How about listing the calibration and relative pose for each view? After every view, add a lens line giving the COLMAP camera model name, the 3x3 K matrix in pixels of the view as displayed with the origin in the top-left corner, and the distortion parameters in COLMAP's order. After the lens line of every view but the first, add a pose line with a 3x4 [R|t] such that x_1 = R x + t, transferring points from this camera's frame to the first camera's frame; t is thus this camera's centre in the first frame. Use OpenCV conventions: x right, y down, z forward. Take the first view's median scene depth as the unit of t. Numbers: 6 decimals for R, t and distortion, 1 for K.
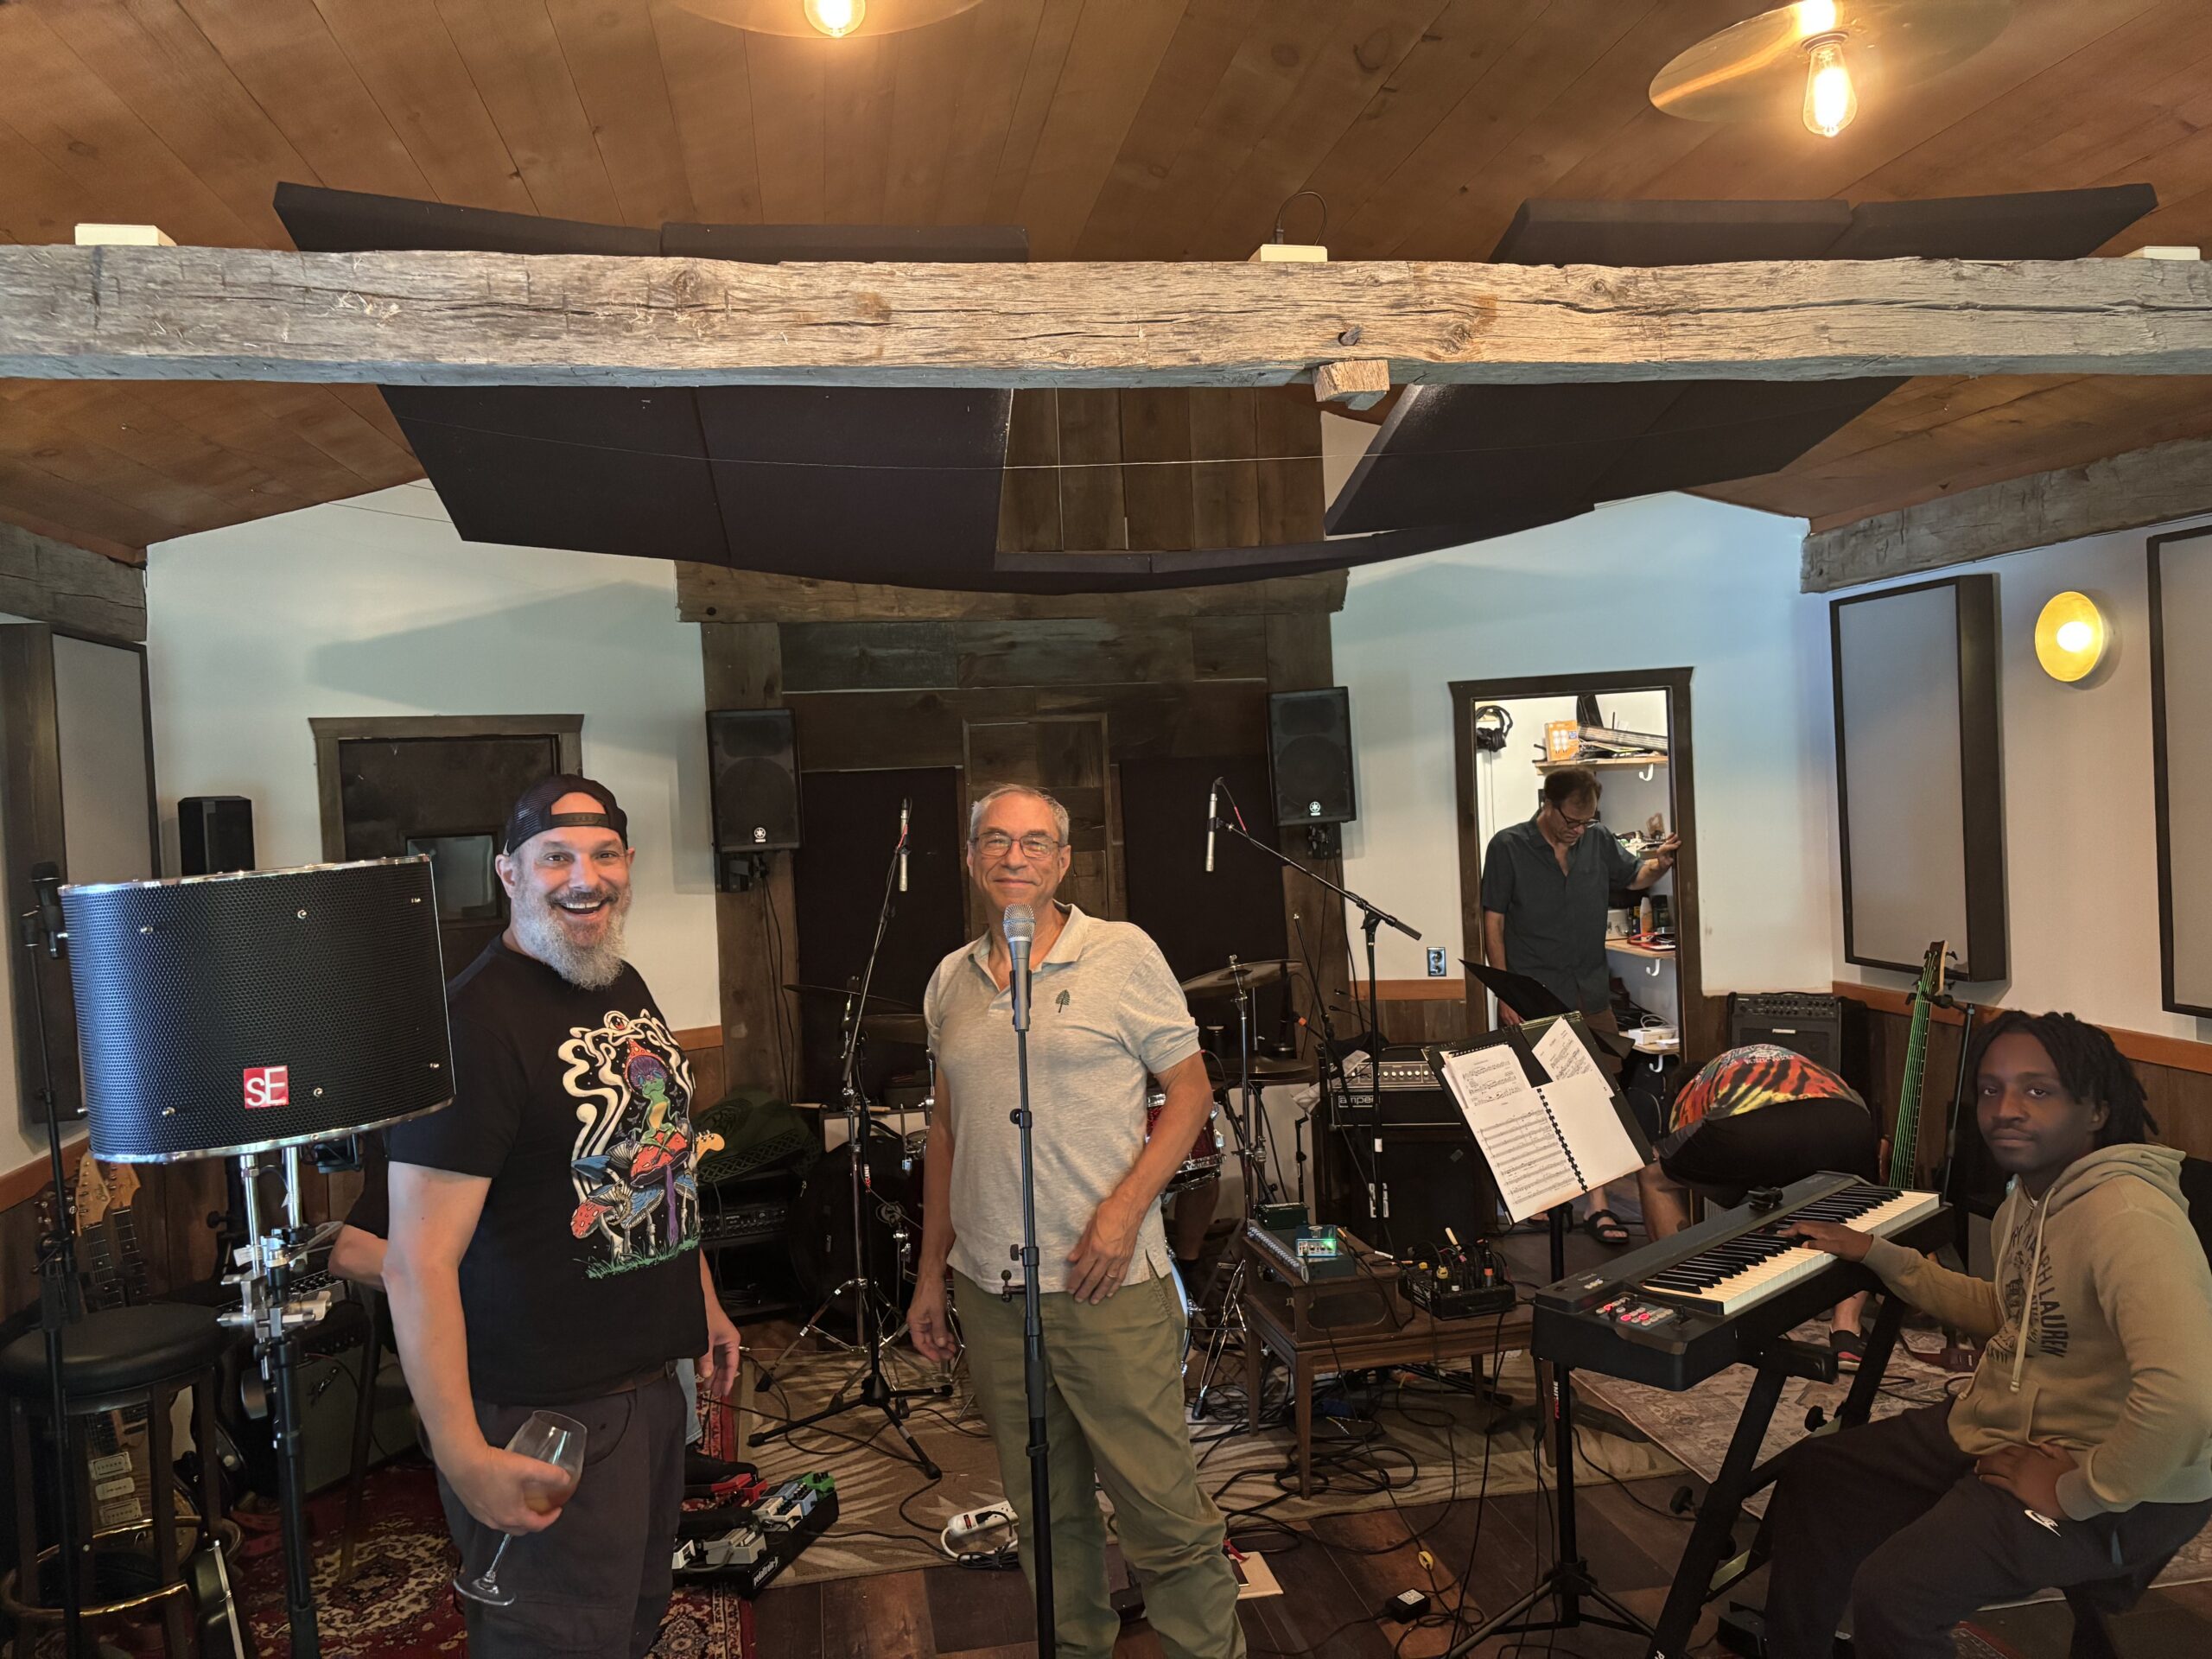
lens RADIAL K [[1663.1, 0, 1087.3], [0, 1663.1, 833.9], [0, 0, 1]] dist [0.043437, -0.050207]
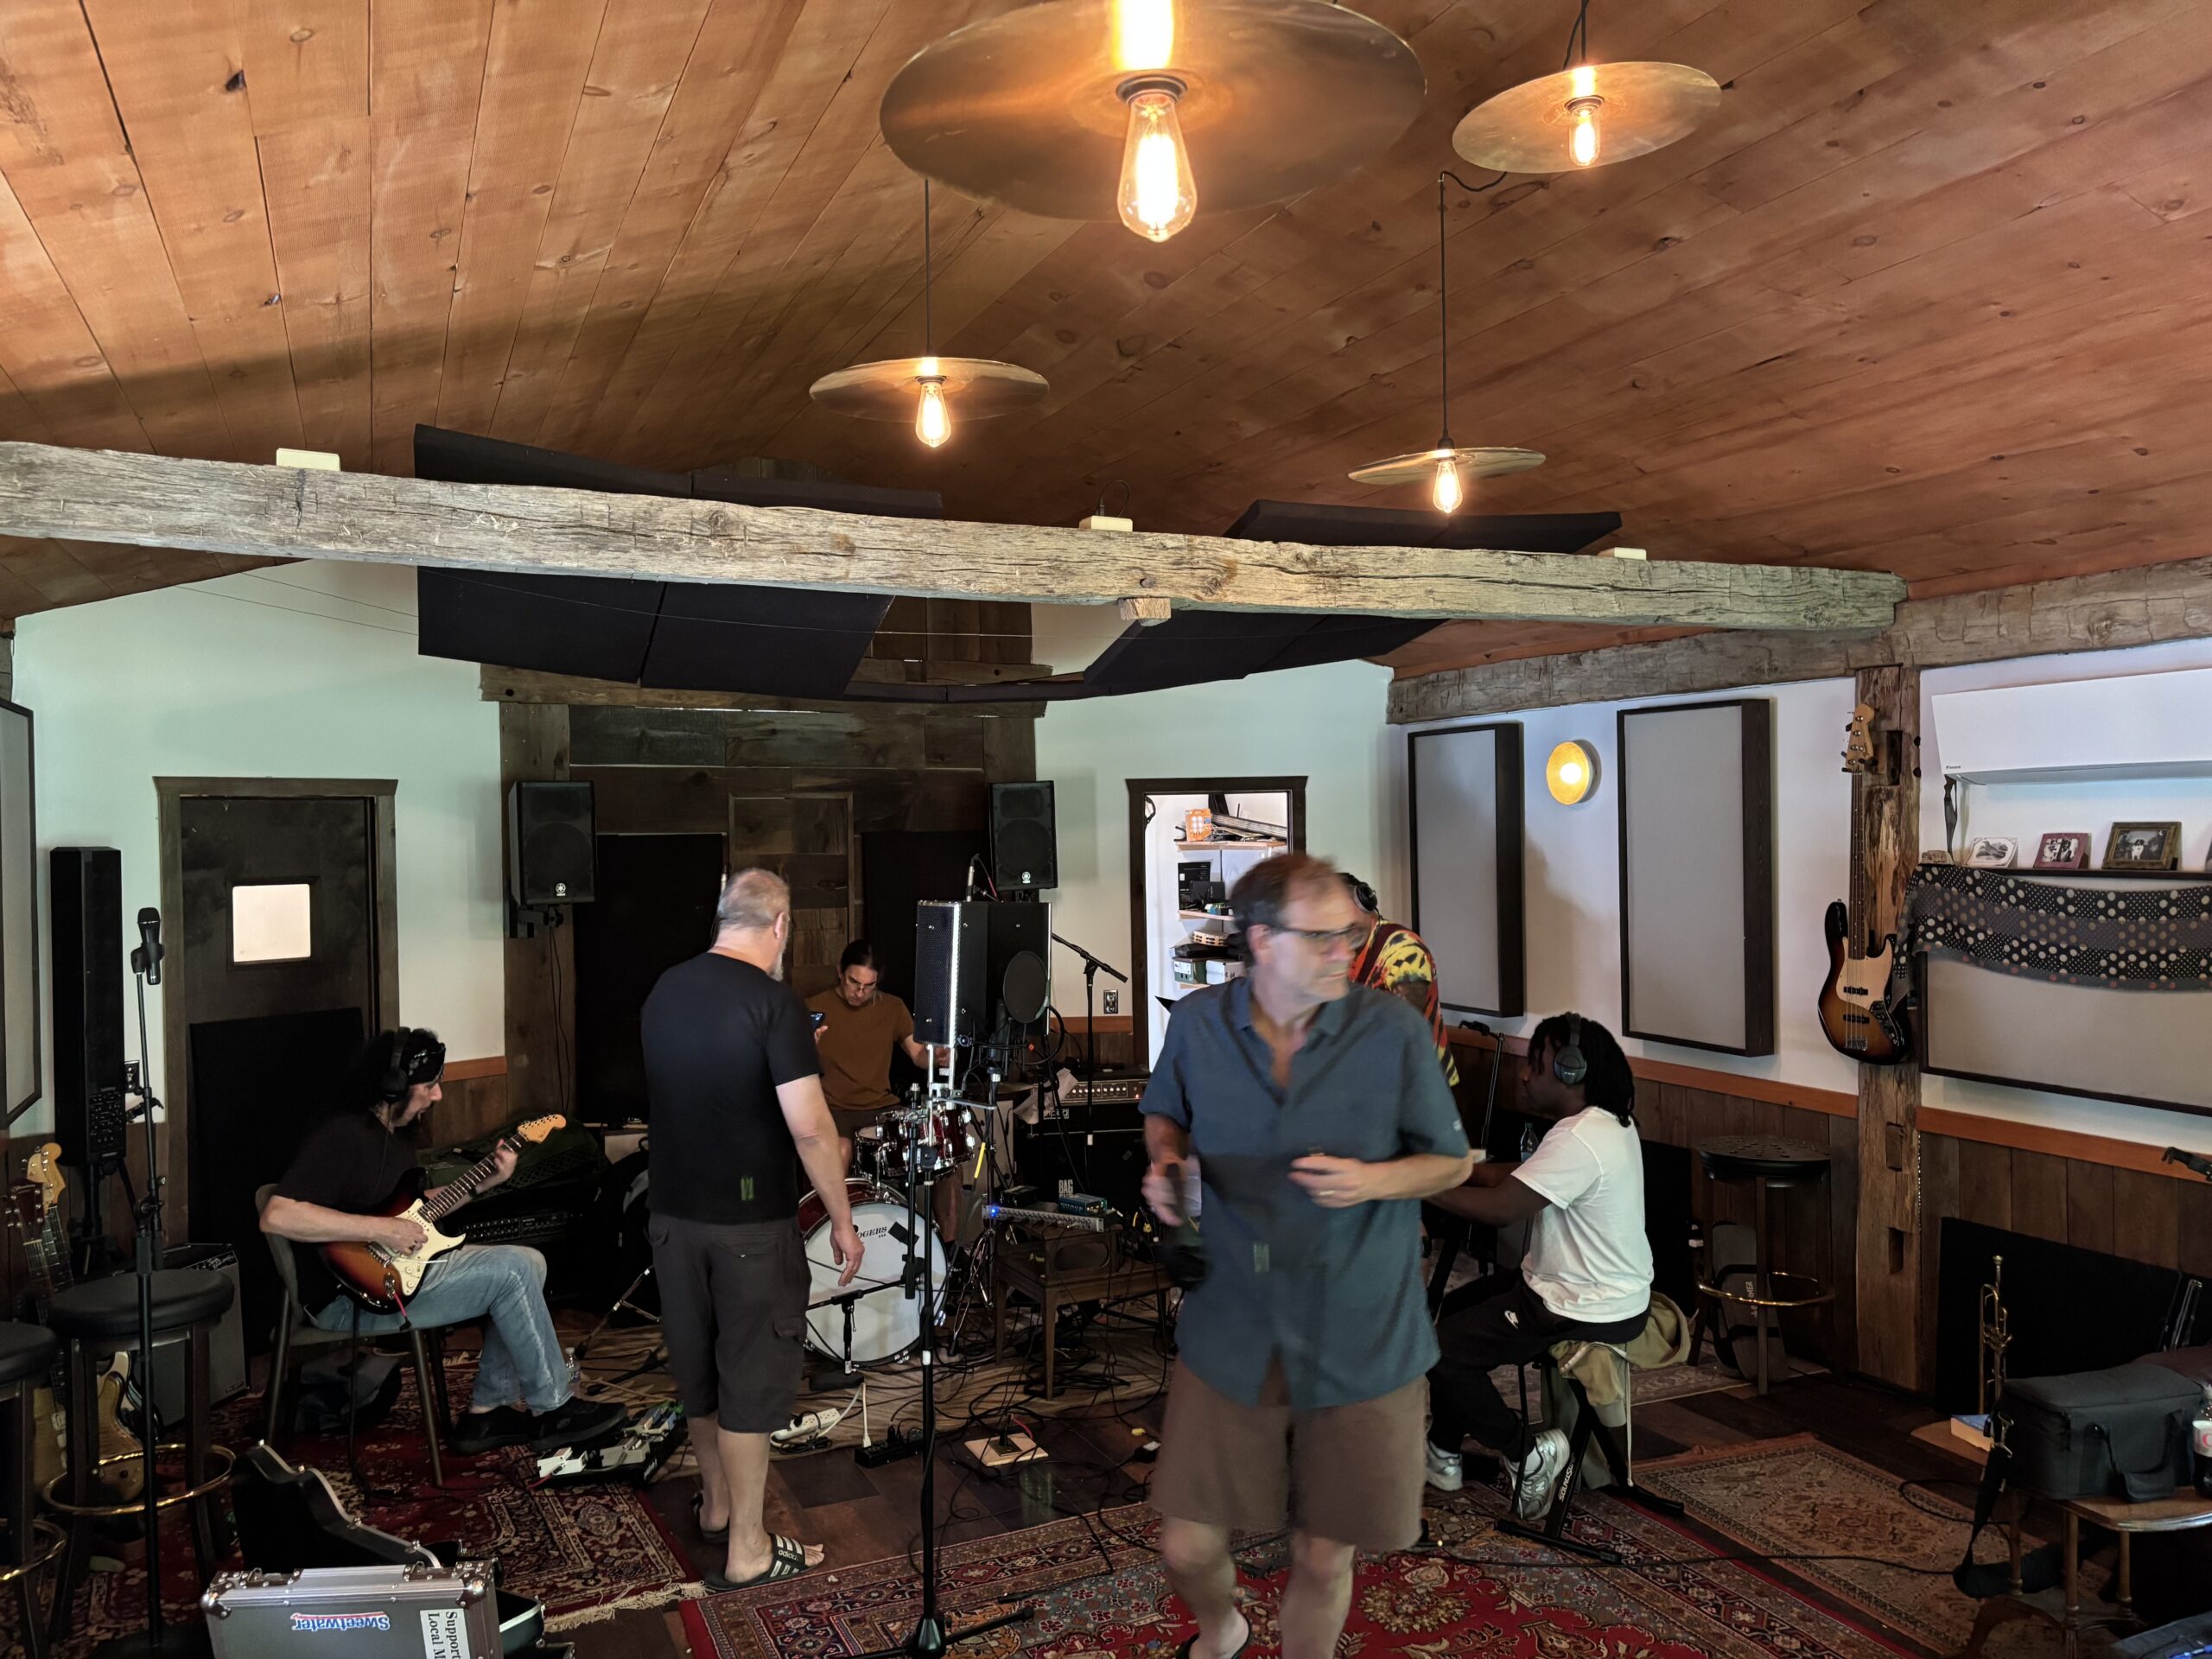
lens RADIAL K [[1663.1, 0, 1105.4], [0, 1663.1, 848.4], [0, 0, 1]] dist [0.043437, -0.050207]
pose [[0.966162, 0.029780, 0.256211, -0.146354], [-0.024130, 0.999392, -0.025168, -0.008852], [-0.256804, 0.018134, 0.966293, -0.251553]]
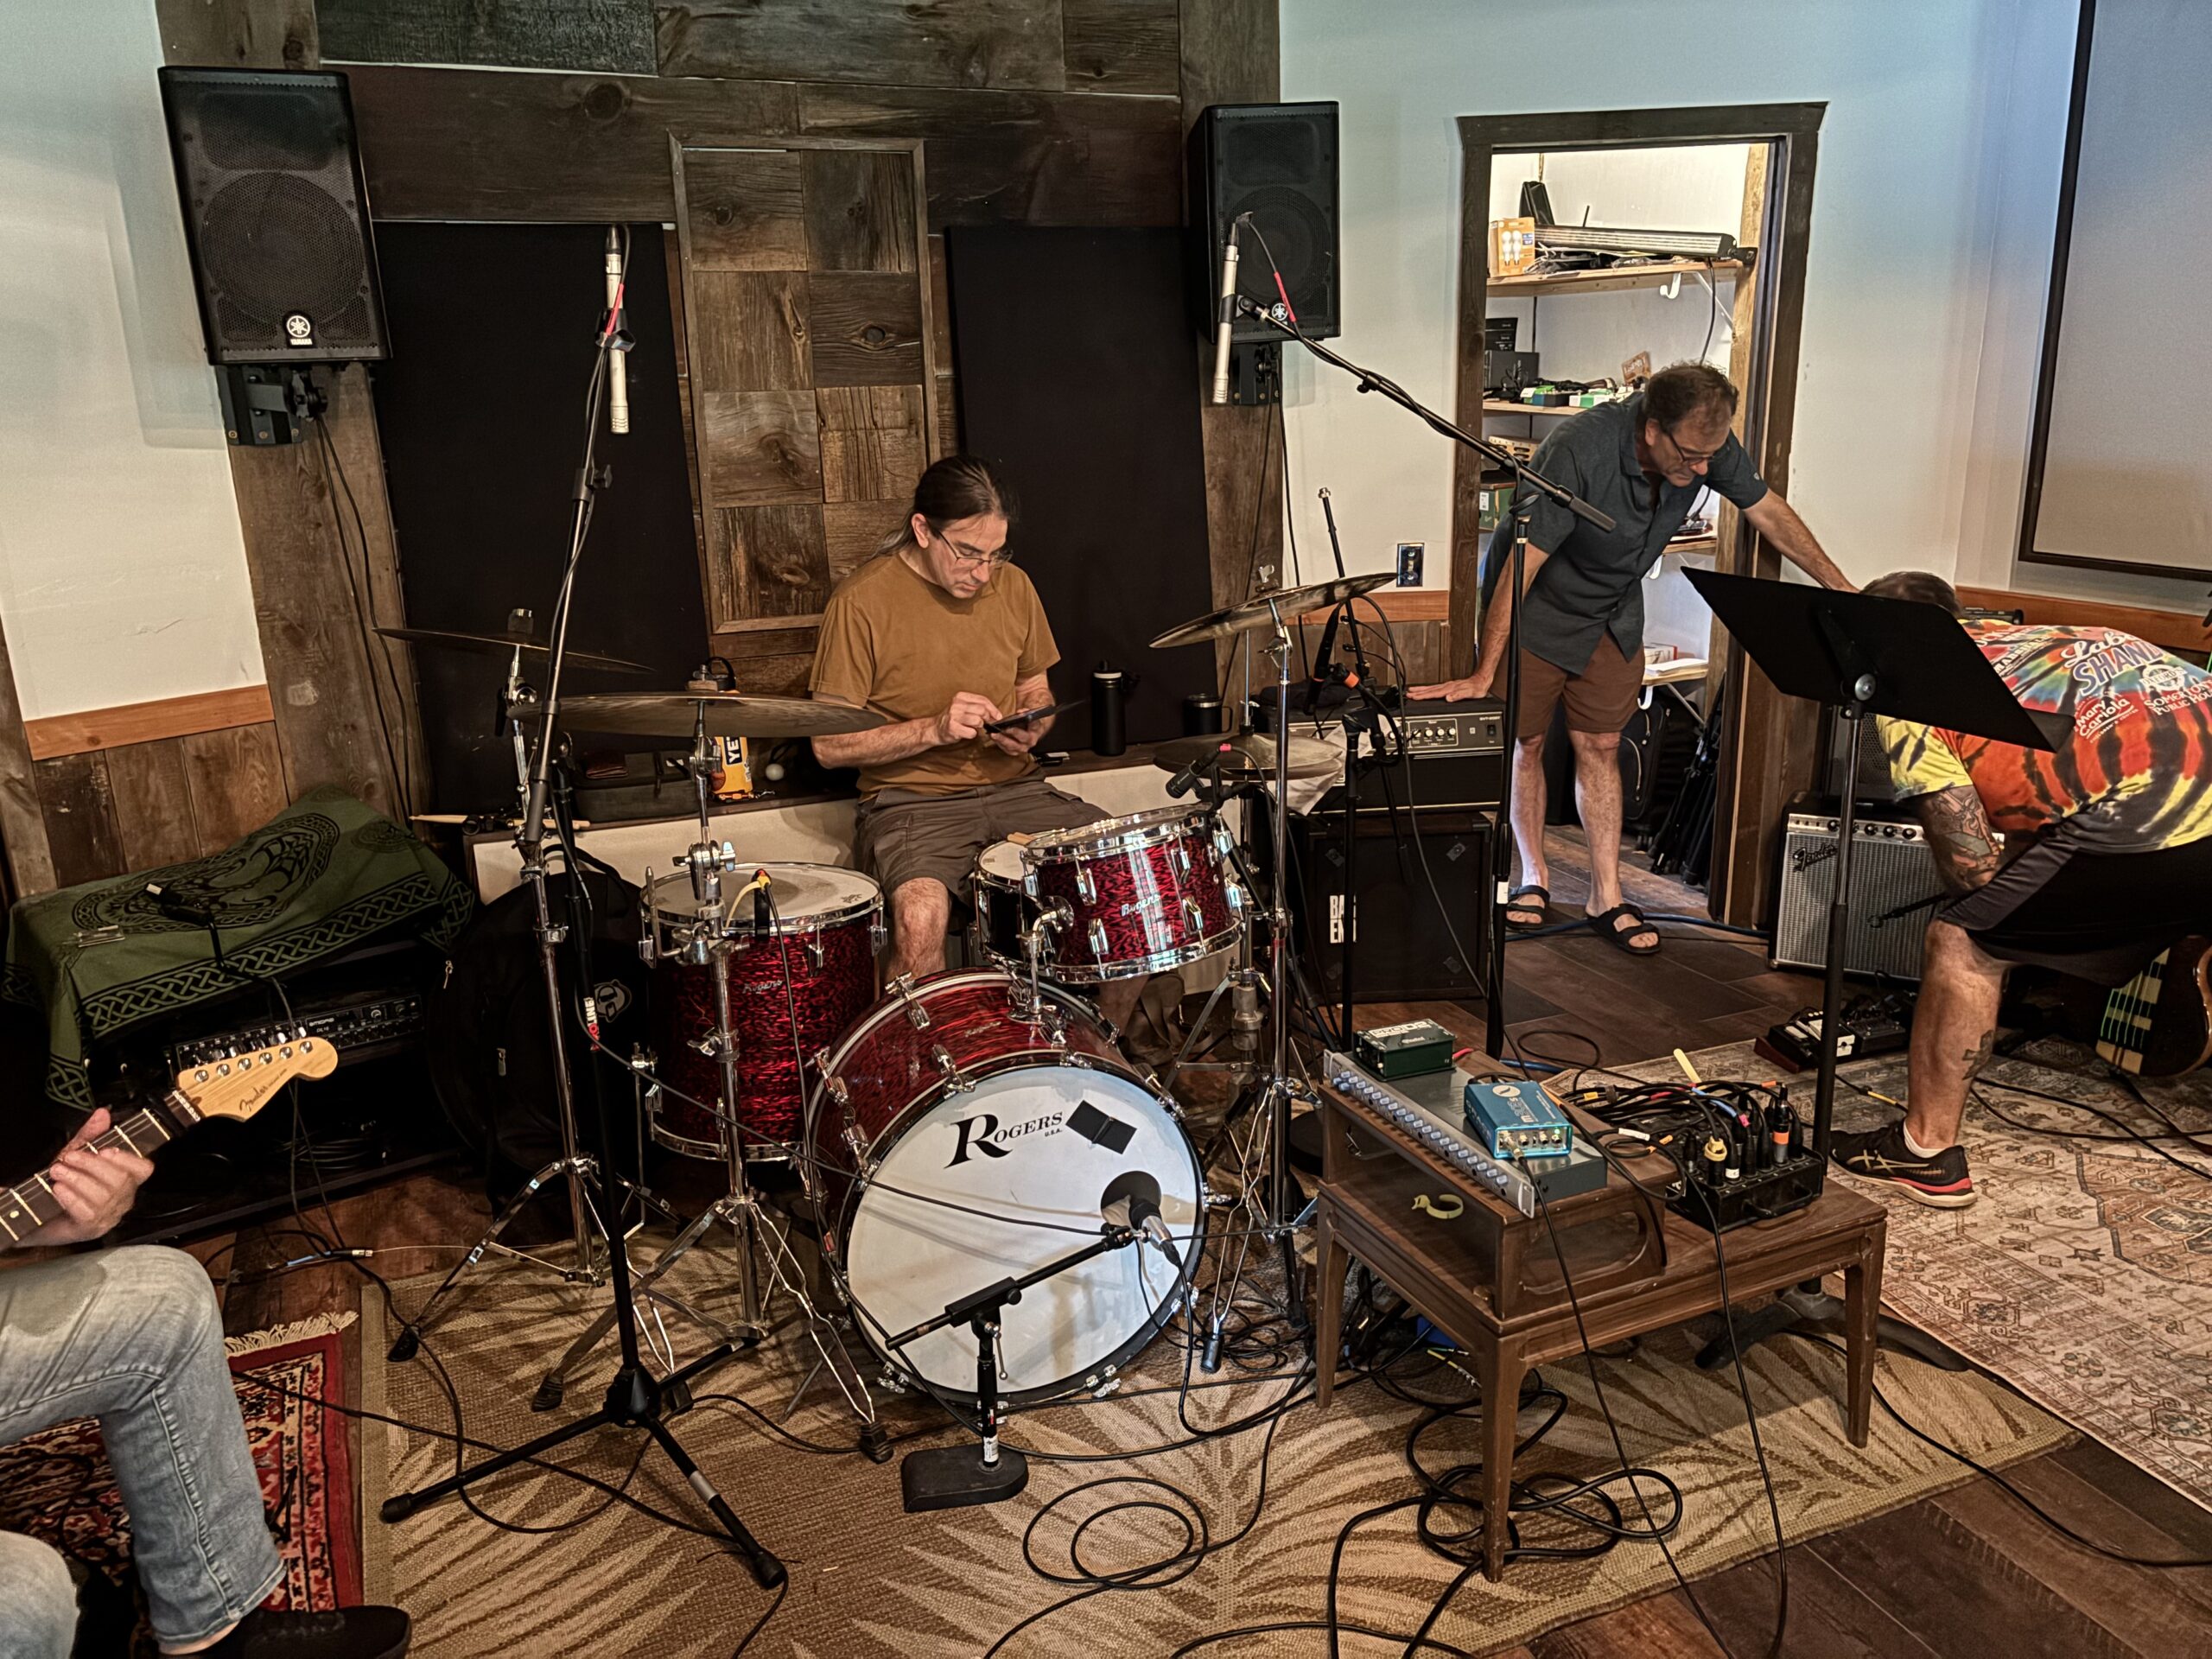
lens RADIAL K [[1663.1, 0, 1104.9], [0, 1663.1, 834.0], [0, 0, 1]] dist [0.043437, -0.050207]
pose [[0.974719, -0.042180, 0.219417, -0.081349], [-0.012057, 0.970659, 0.240159, 0.028033], [-0.223109, -0.236733, 0.945611, 0.459773]]
